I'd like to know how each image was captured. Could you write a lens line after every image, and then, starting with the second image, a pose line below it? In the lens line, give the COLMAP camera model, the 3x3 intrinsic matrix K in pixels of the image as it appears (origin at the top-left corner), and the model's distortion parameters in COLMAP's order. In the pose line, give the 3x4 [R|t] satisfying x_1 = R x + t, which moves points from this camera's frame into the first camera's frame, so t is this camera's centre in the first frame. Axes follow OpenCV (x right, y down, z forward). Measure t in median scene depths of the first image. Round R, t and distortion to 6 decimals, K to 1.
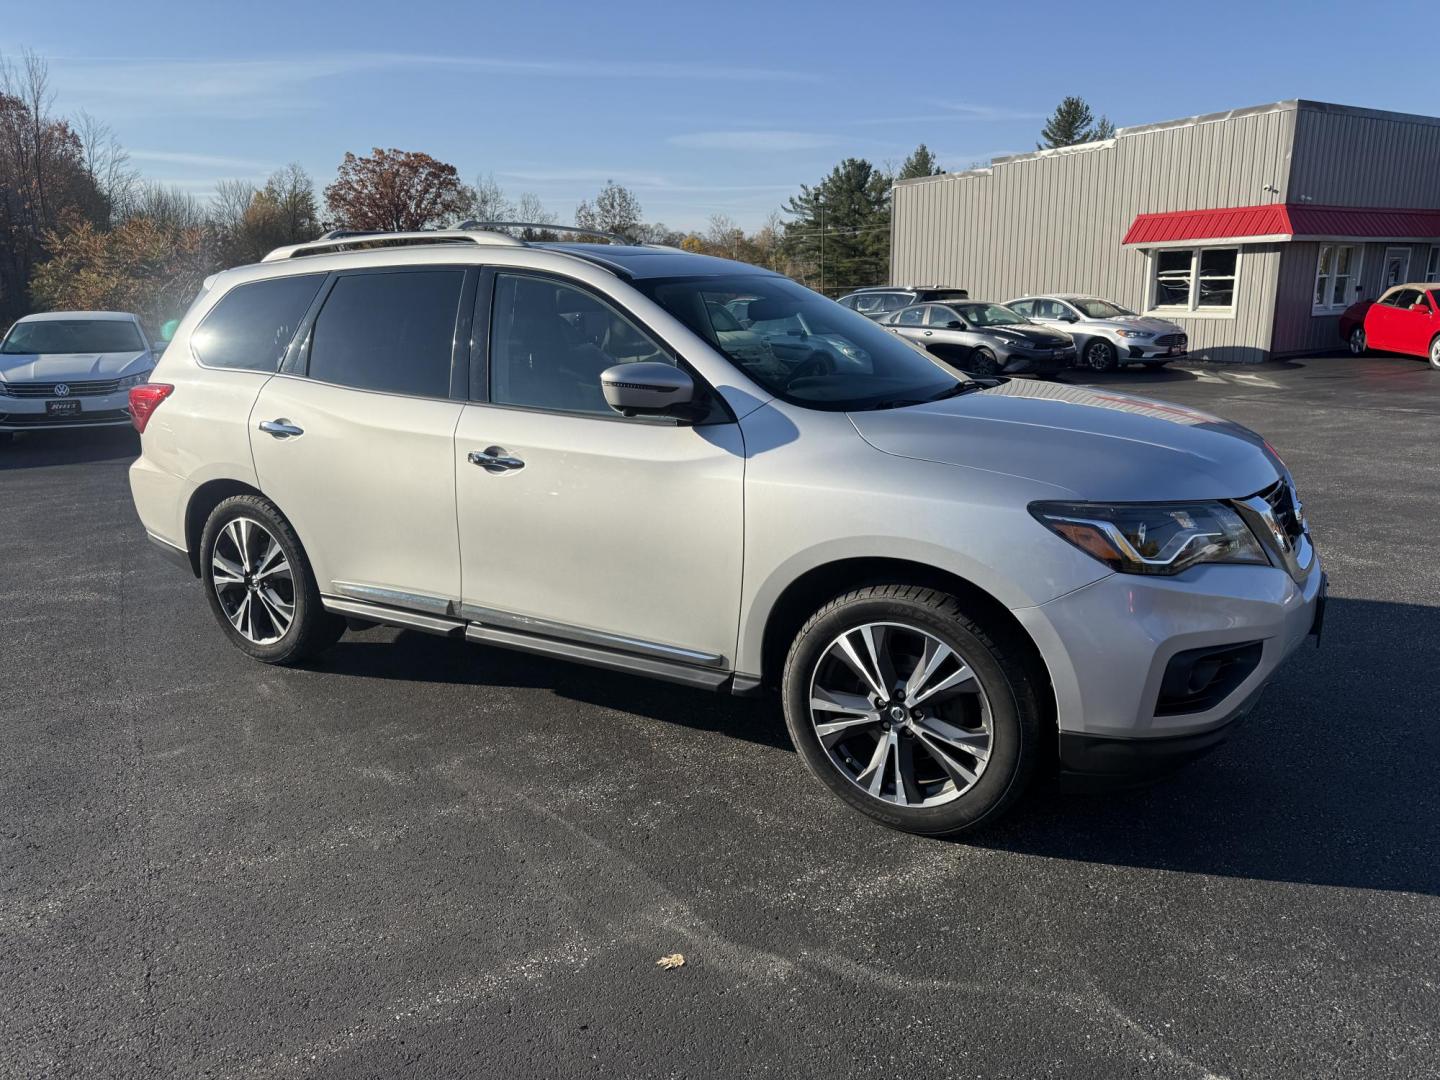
lens RADIAL K [[1022.5, 0, 716.3], [0, 1022.5, 545.3], [0, 0, 1]] dist [0.057754, -0.063590]
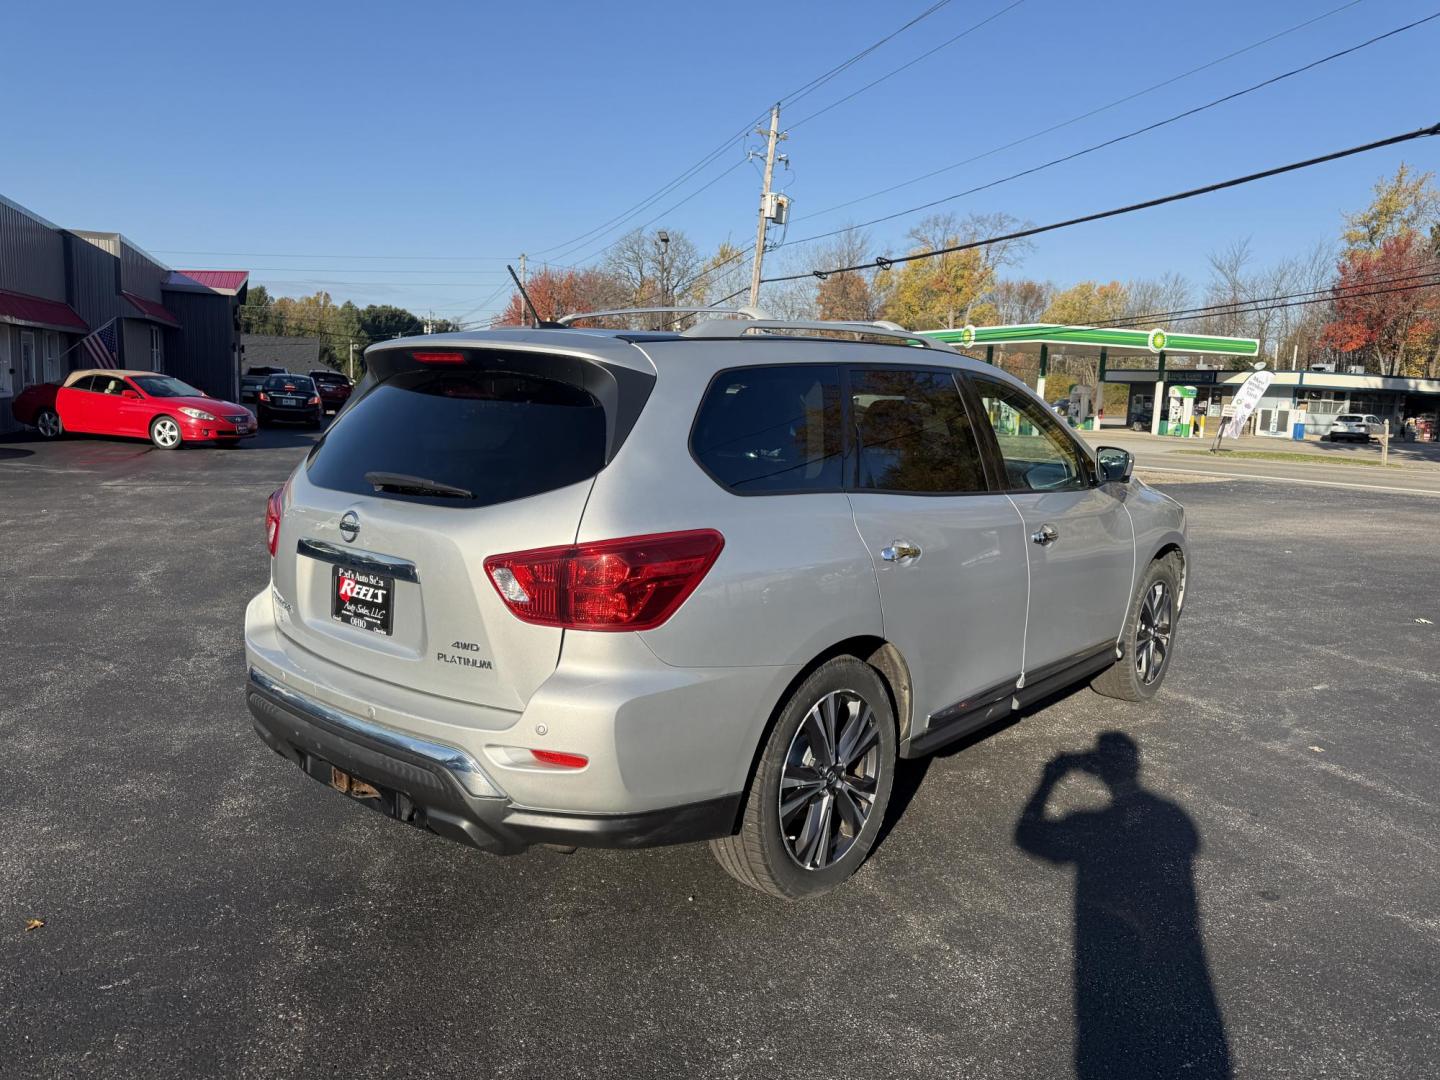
lens RADIAL K [[1022.5, 0, 728.6], [0, 1022.5, 538.9], [0, 0, 1]] dist [0.057754, -0.063590]
pose [[0.164780, -0.122629, 0.978678, -1.089139], [0.200004, 0.975782, 0.088591, -0.197788], [-0.965840, 0.181141, 0.185315, 0.851594]]
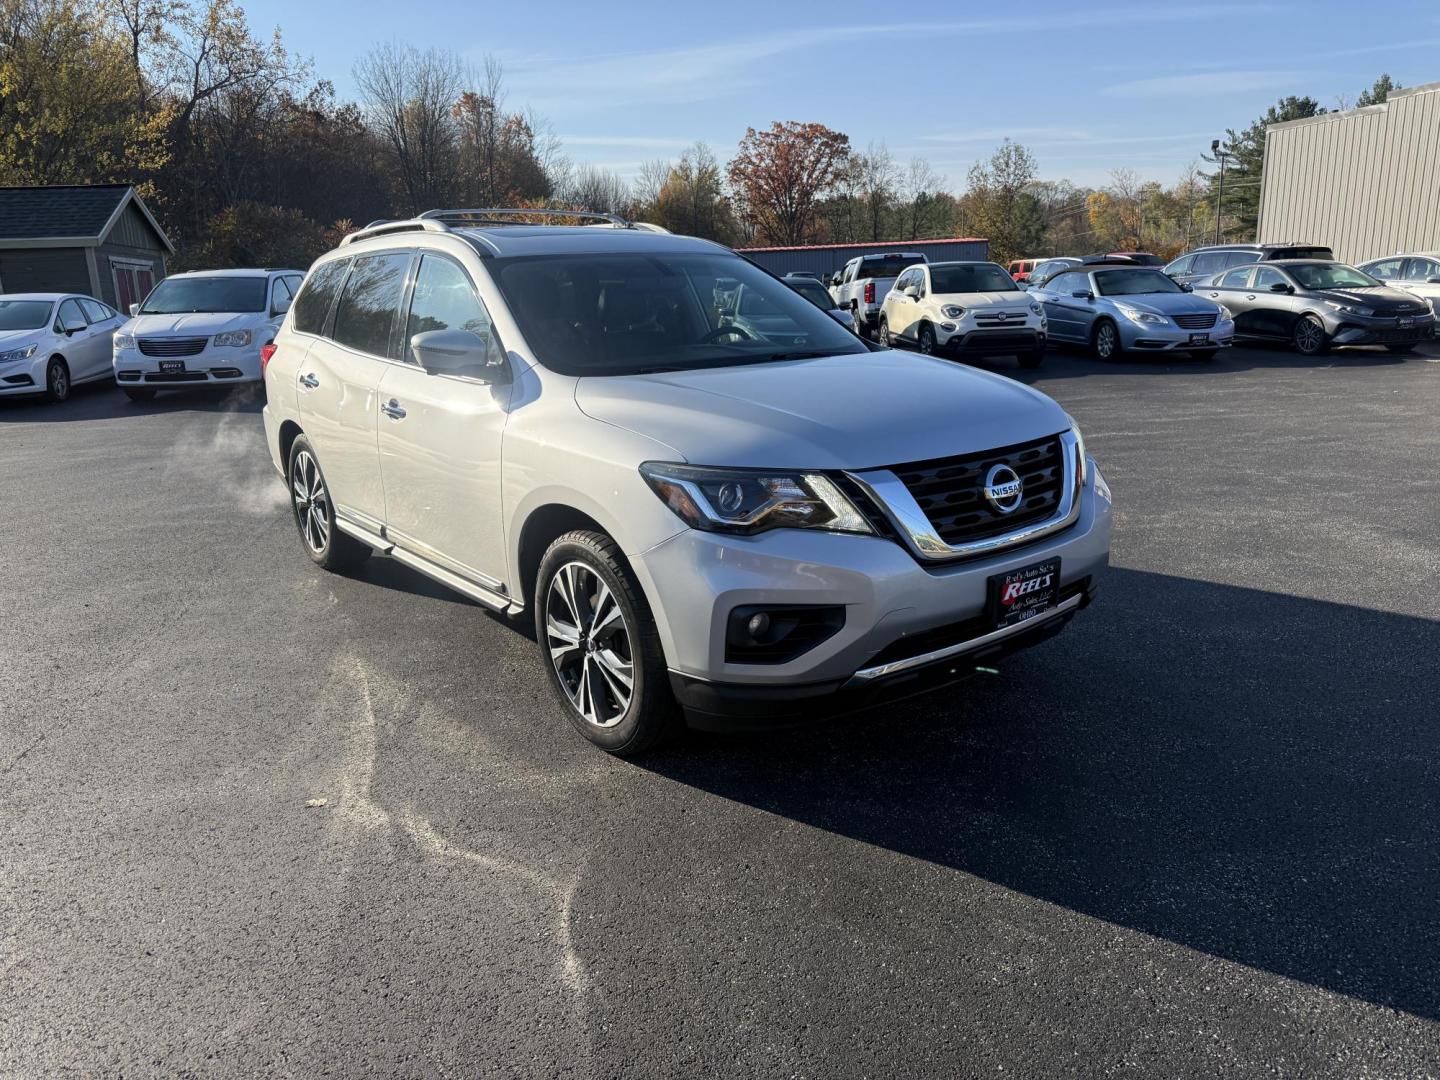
lens RADIAL K [[1022.5, 0, 725.6], [0, 1022.5, 537.3], [0, 0, 1]] dist [0.057754, -0.063590]
pose [[0.933450, 0.078781, -0.349950, 0.442267], [-0.070061, 0.996837, 0.037529, -0.004345], [0.351799, -0.010513, 0.936017, -0.006402]]
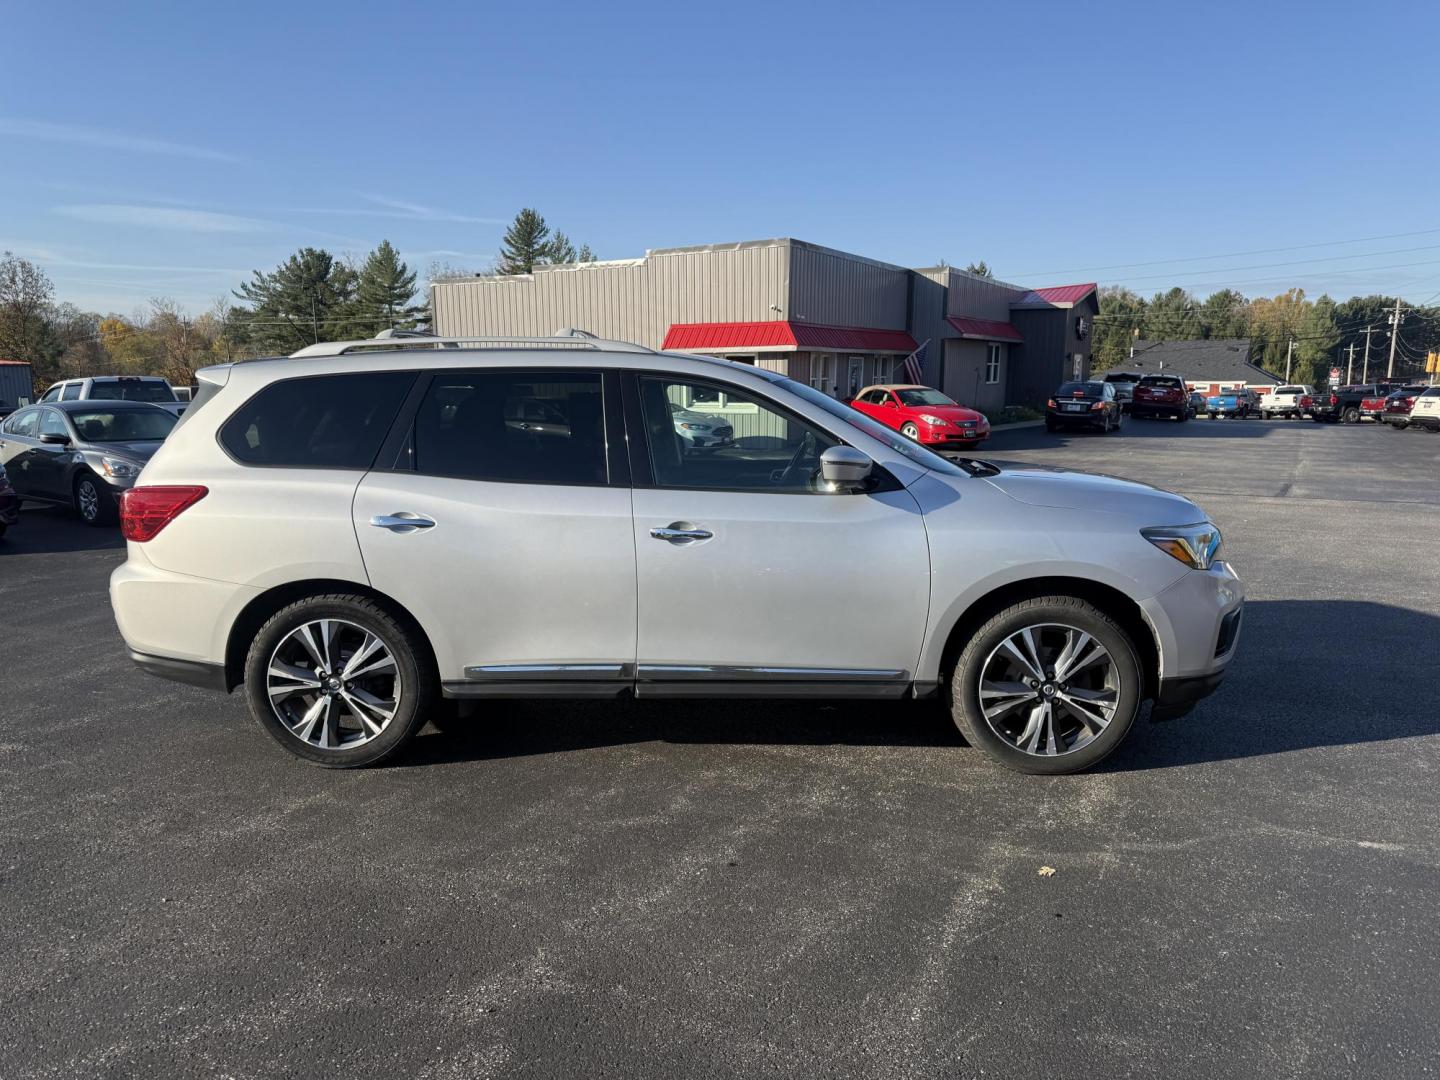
lens RADIAL K [[1022.5, 0, 716.4], [0, 1022.5, 565.6], [0, 0, 1]] dist [0.057754, -0.063590]
pose [[0.873384, -0.075847, 0.481090, -0.553339], [0.108539, 0.993269, -0.040450, 0.002559], [-0.474784, 0.087545, 0.875737, -0.019710]]
